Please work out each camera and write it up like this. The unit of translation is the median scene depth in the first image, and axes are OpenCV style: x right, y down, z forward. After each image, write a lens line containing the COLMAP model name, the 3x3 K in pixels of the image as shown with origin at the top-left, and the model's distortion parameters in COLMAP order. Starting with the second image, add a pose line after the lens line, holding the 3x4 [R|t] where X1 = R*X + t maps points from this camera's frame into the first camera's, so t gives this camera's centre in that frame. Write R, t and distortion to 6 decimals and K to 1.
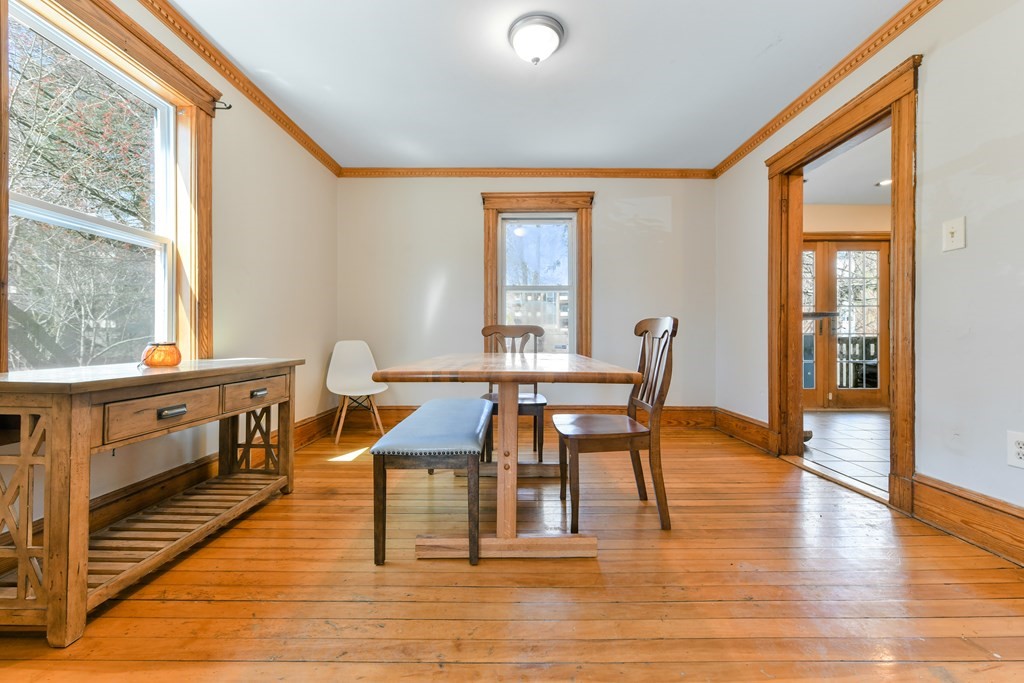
lens RADIAL K [[407.1, 0, 517.9], [0, 407.1, 335.2], [0, 0, 1]] dist [-0.002960, 0.000045]
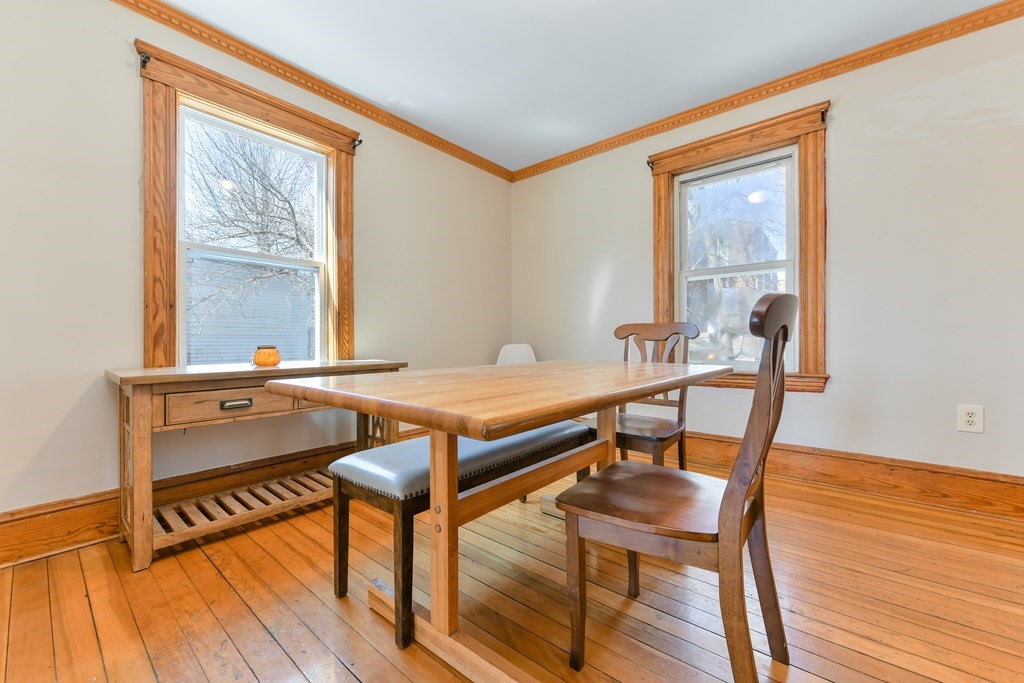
lens RADIAL K [[407.1, 0, 511.2], [0, 407.1, 340.8], [0, 0, 1]] dist [-0.002960, 0.000045]
pose [[0.769351, -0.005104, -0.638806, 0.358638], [0.009354, 0.999951, 0.003276, 0.002987], [0.638758, -0.008496, 0.769361, 0.386016]]
